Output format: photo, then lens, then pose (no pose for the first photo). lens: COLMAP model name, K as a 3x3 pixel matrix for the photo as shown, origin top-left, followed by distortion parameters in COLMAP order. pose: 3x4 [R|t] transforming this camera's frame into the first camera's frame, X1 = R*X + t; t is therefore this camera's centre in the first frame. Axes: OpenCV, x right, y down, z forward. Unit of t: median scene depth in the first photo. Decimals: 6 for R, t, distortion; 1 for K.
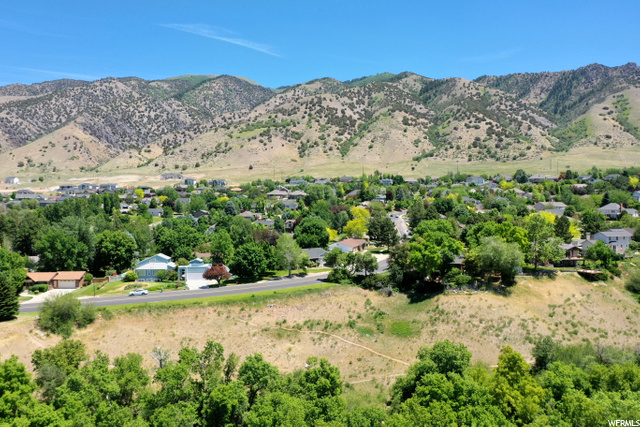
lens RADIAL K [[505.6, 0, 320.0], [0, 505.6, 213.5], [0, 0, 1]] dist [0.003621, 0.004569]
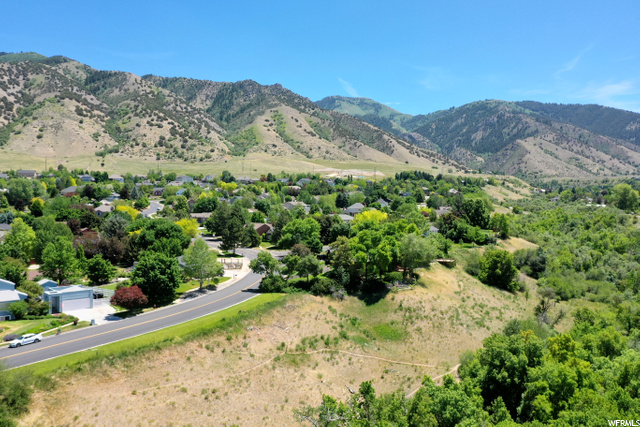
lens RADIAL K [[505.6, 0, 320.0], [0, 505.6, 213.5], [0, 0, 1]] dist [0.003621, 0.004569]
pose [[0.790649, -0.007932, 0.612218, -0.046763], [0.008019, 0.999964, 0.002600, 0.000050], [-0.612217, 0.002854, 0.790685, 0.028745]]
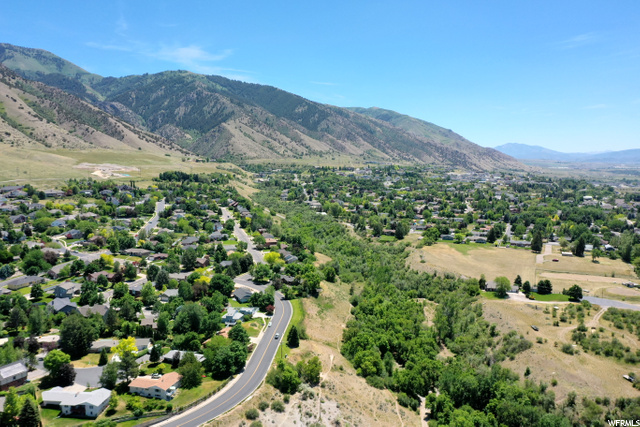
lens RADIAL K [[505.6, 0, 320.0], [0, 505.6, 213.5], [0, 0, 1]] dist [0.003621, 0.004569]
pose [[0.297030, -0.094355, 0.950195, -0.273992], [0.014967, 0.995444, 0.094170, -0.064547], [-0.954751, -0.013750, 0.297088, 0.008683]]
